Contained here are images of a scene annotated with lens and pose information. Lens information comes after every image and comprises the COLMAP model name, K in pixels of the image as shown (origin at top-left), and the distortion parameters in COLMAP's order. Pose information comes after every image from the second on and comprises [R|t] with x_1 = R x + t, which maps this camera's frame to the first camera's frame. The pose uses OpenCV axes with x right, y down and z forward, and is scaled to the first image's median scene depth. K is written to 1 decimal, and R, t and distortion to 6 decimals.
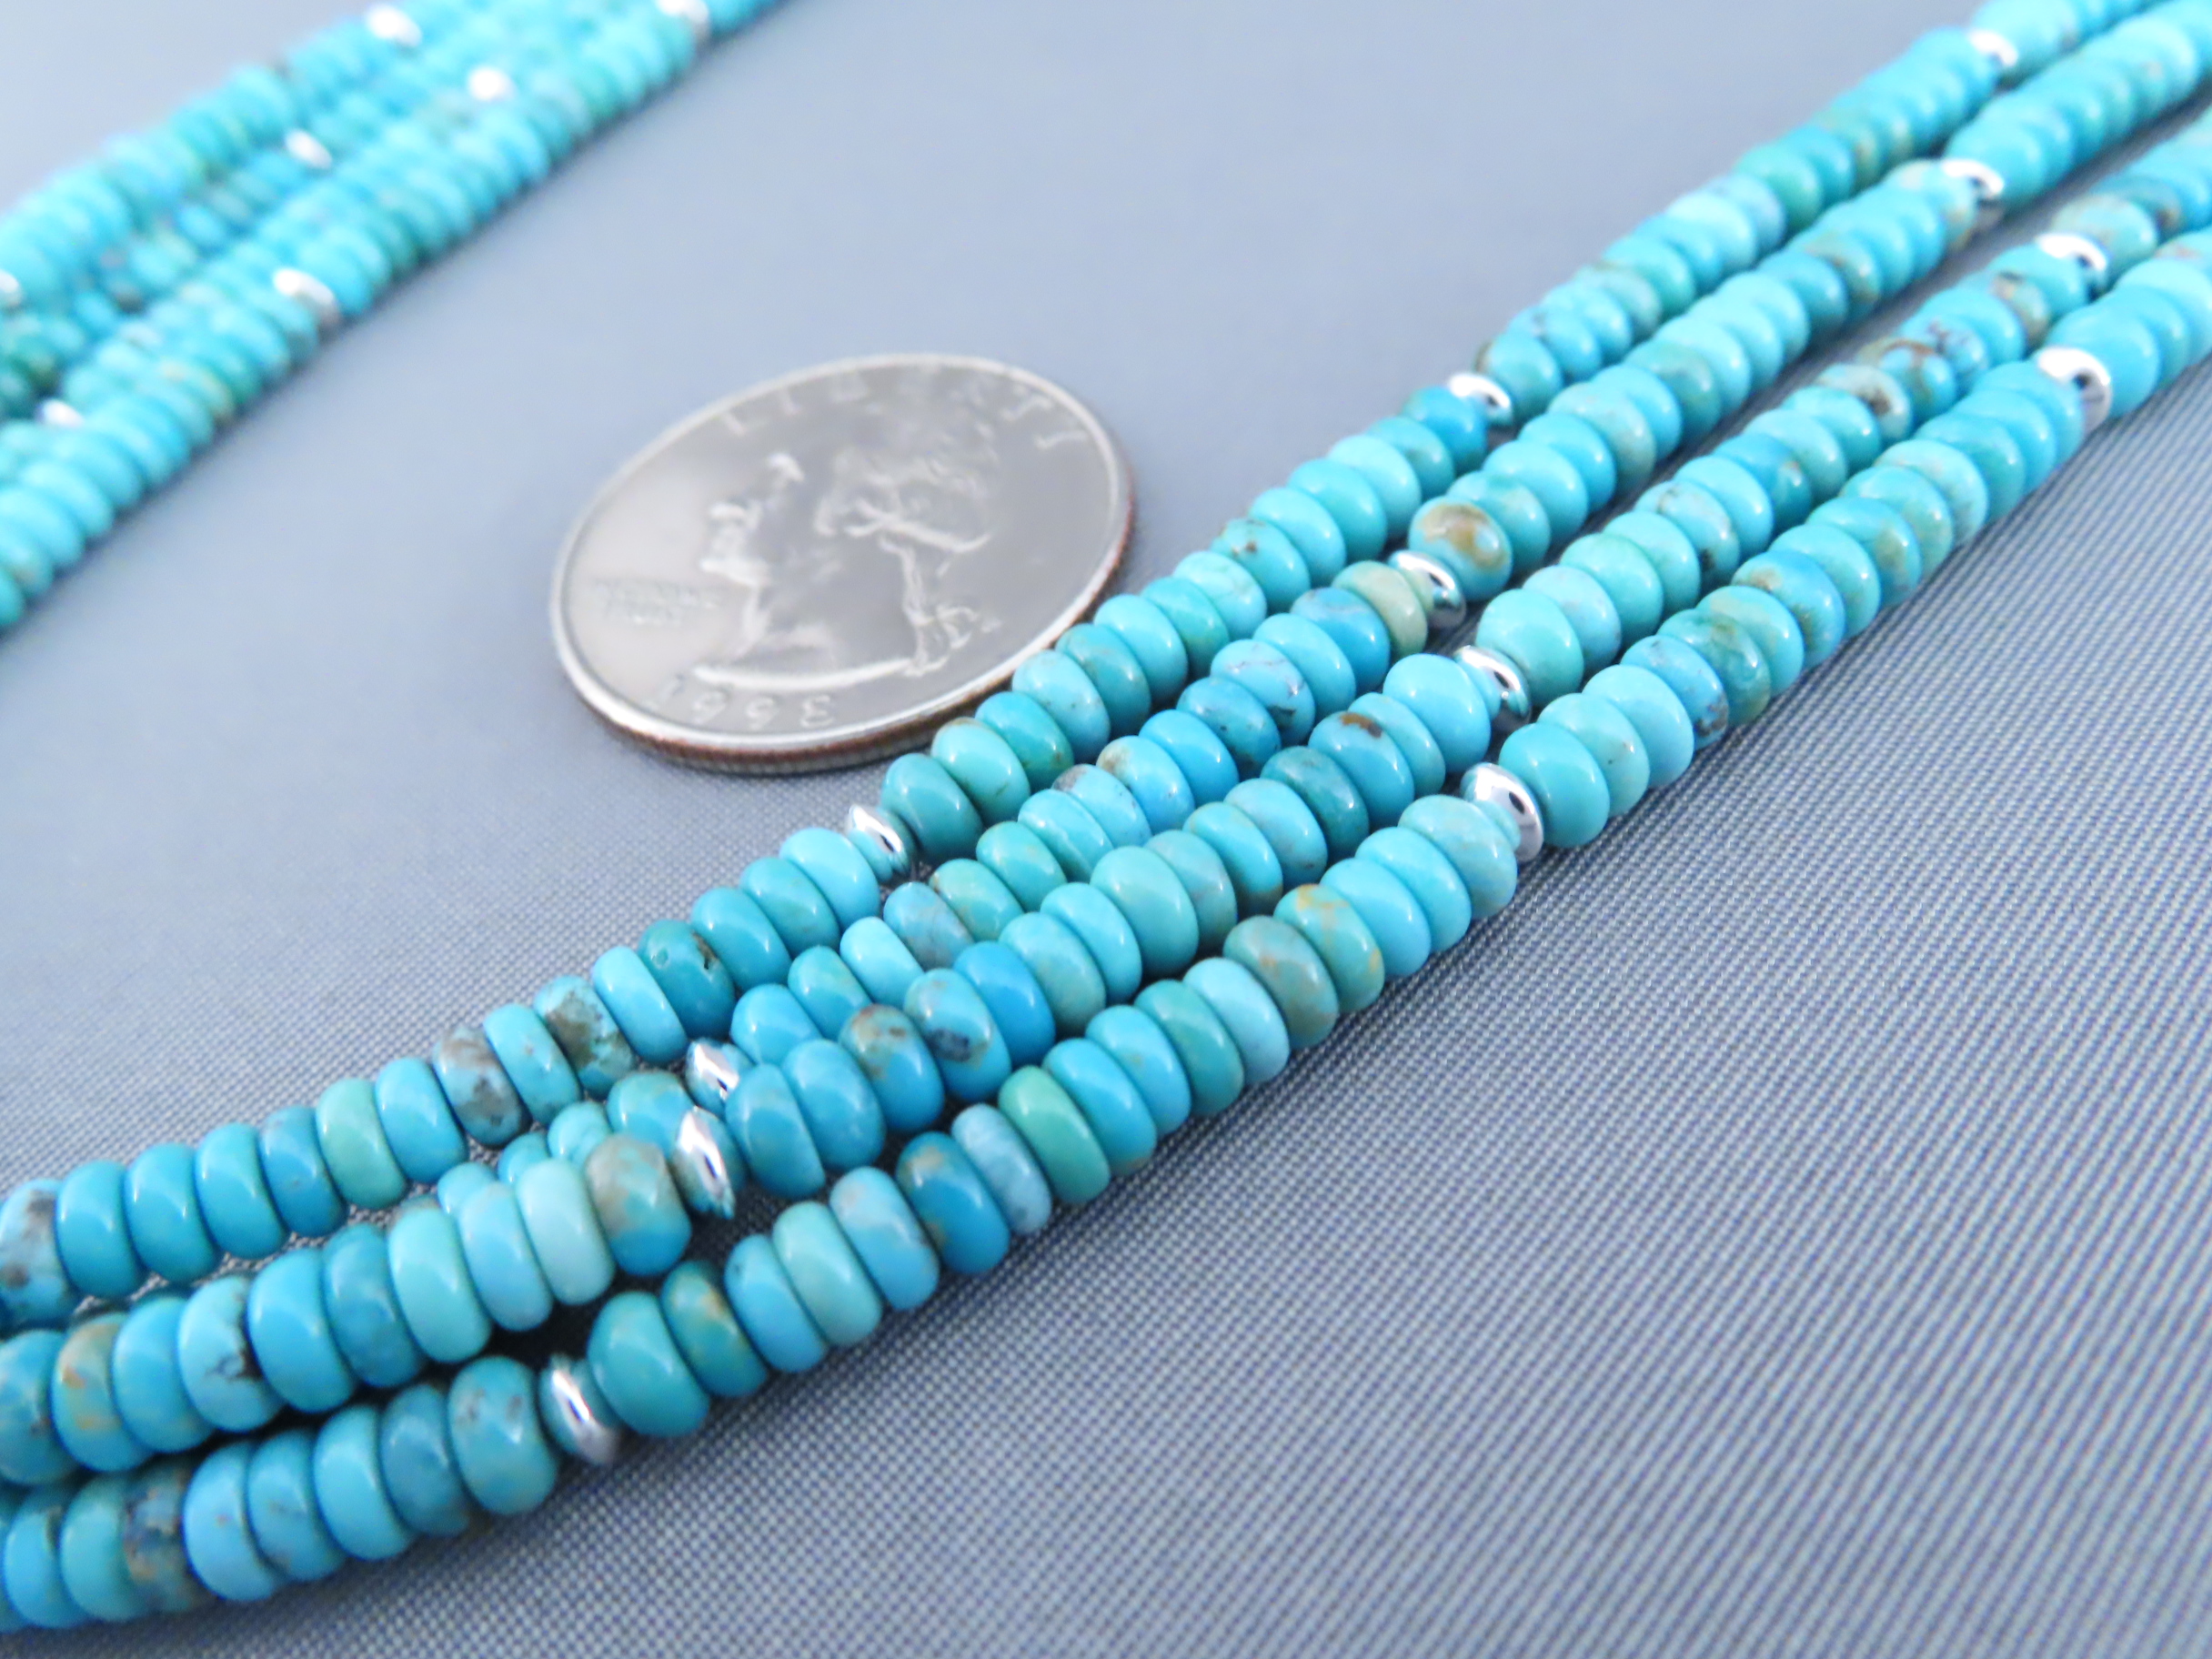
lens RADIAL K [[1881.0, 0, 1106.0], [0, 1881.0, 829.5], [0, 0, 1]] dist [0.016375, 0.000846]
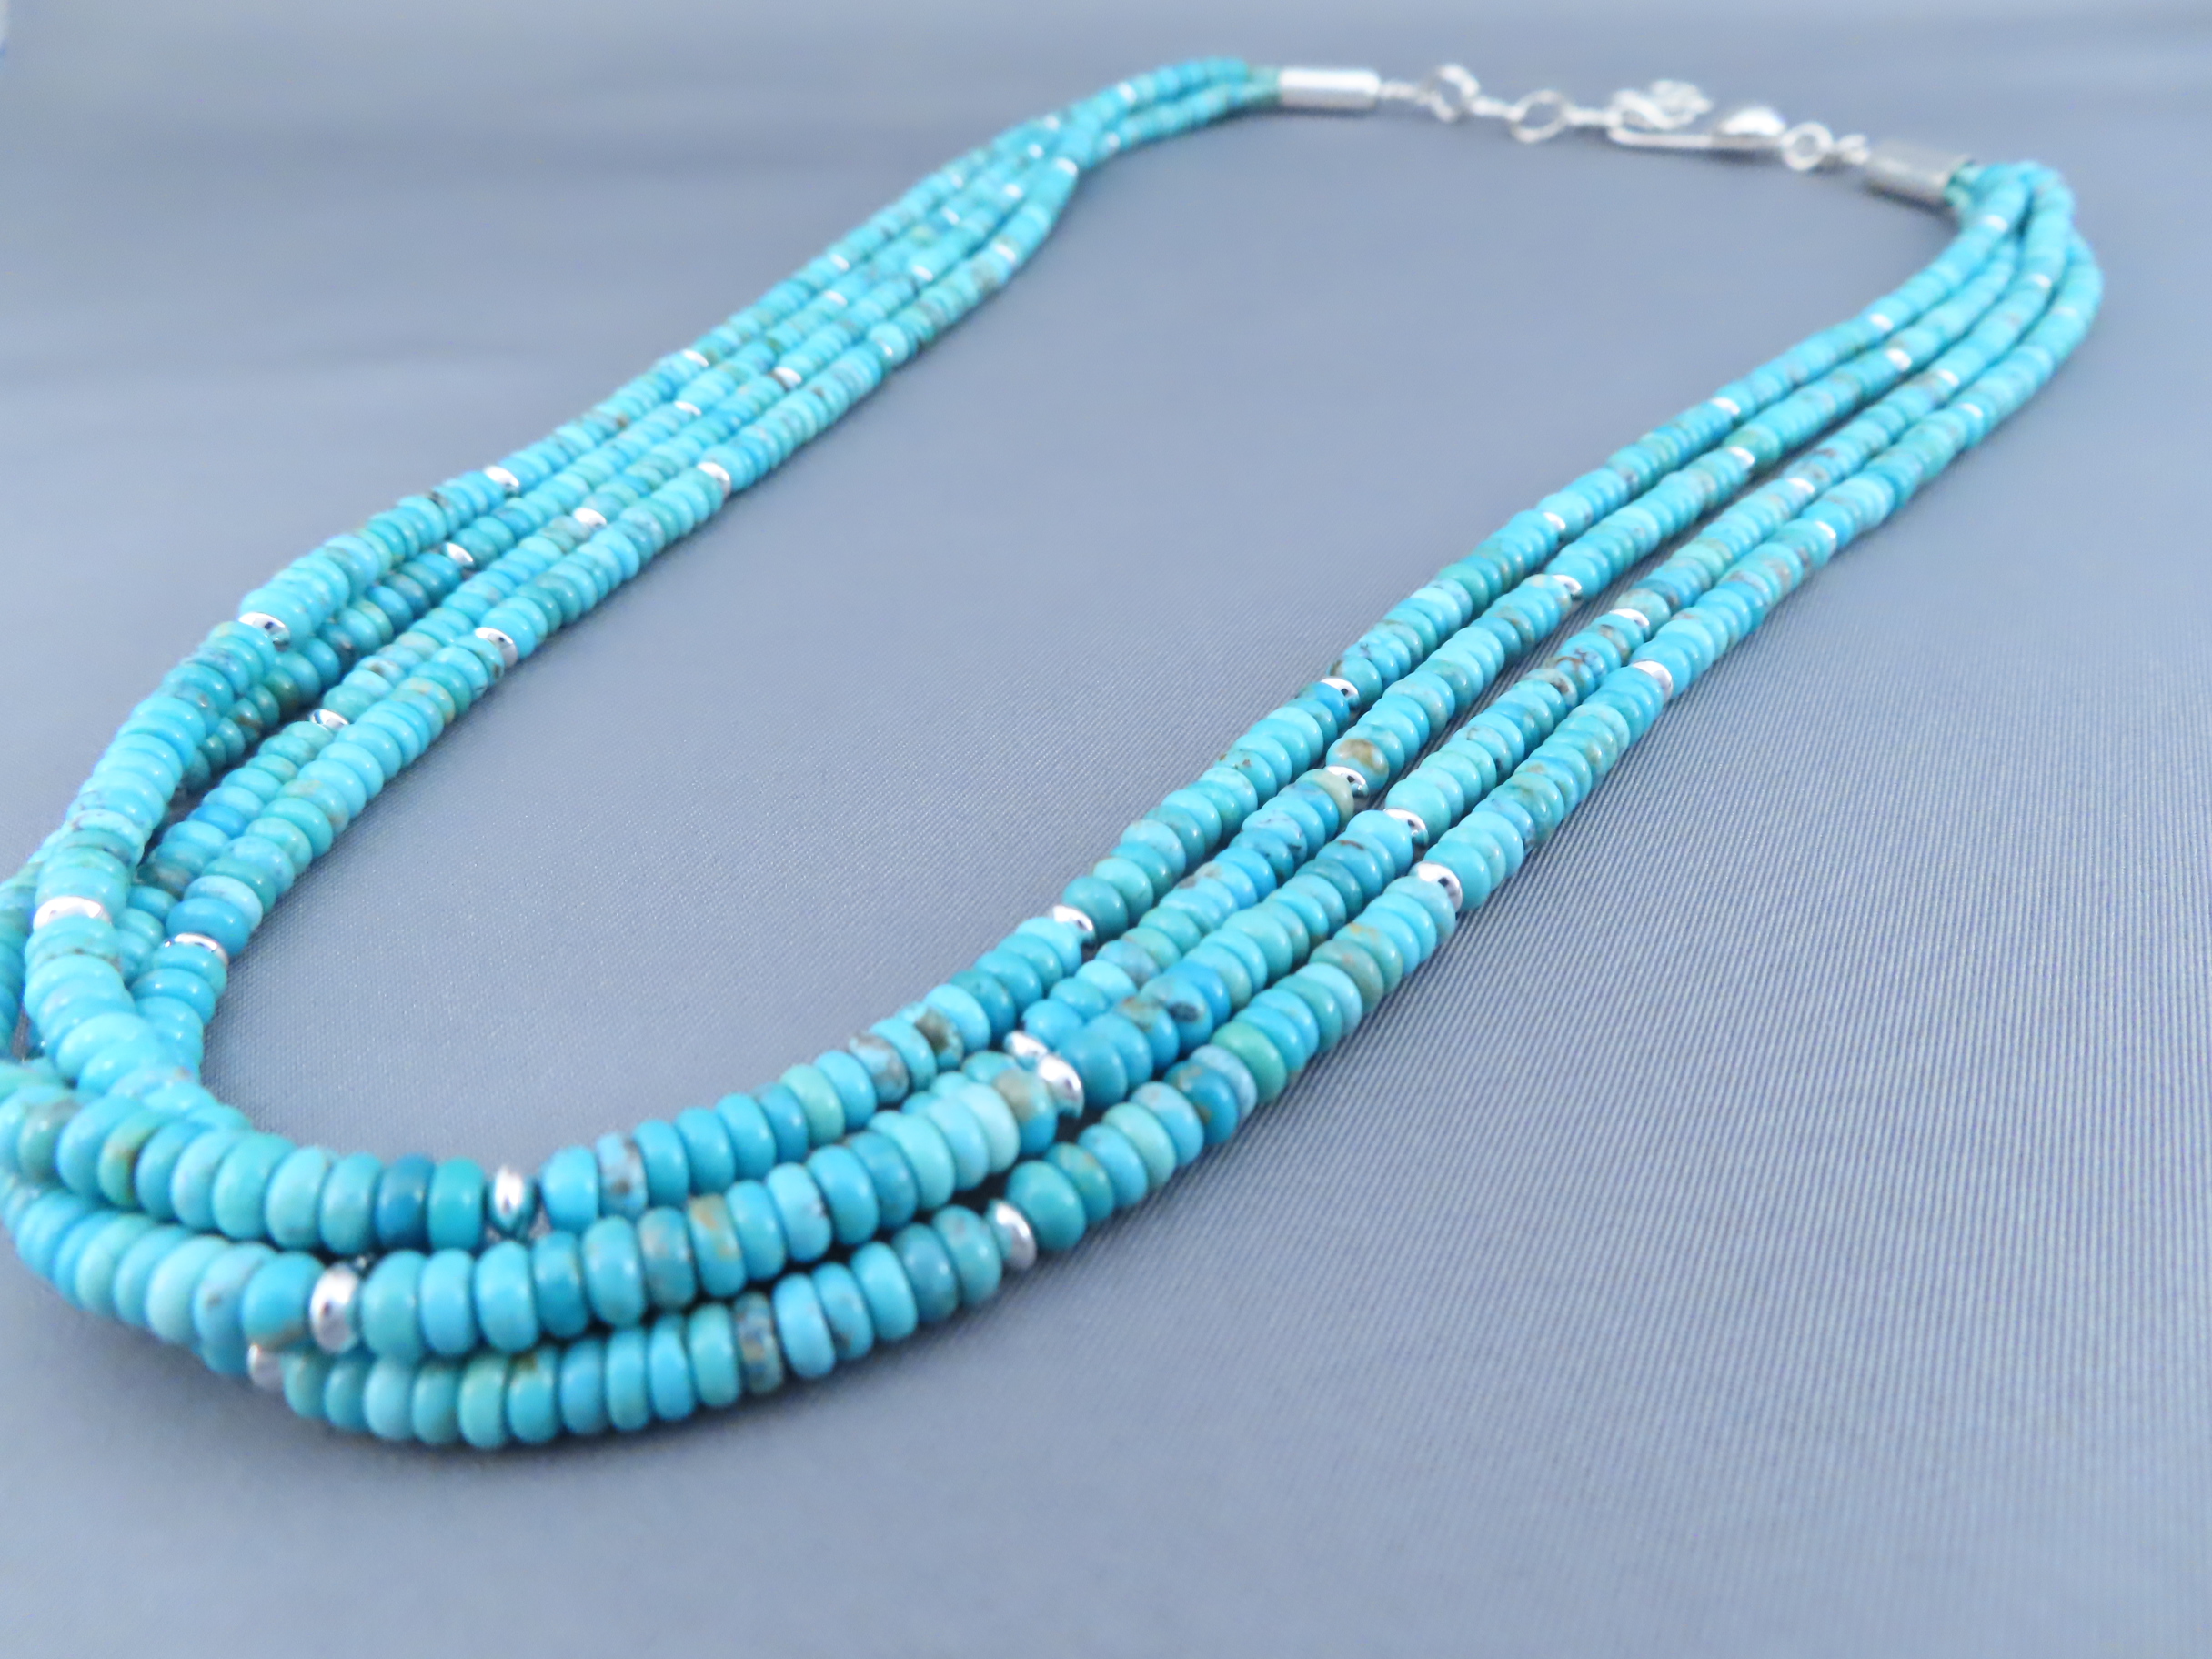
lens RADIAL K [[1536.8, 0, 1106.0], [0, 1536.8, 829.5], [0, 0, 1]] dist [0.038662, -0.000257]
pose [[0.963413, -0.013358, 0.267689, -0.429932], [0.073956, 0.973231, -0.217603, 0.206305], [-0.257616, 0.229439, 0.938612, -0.266575]]
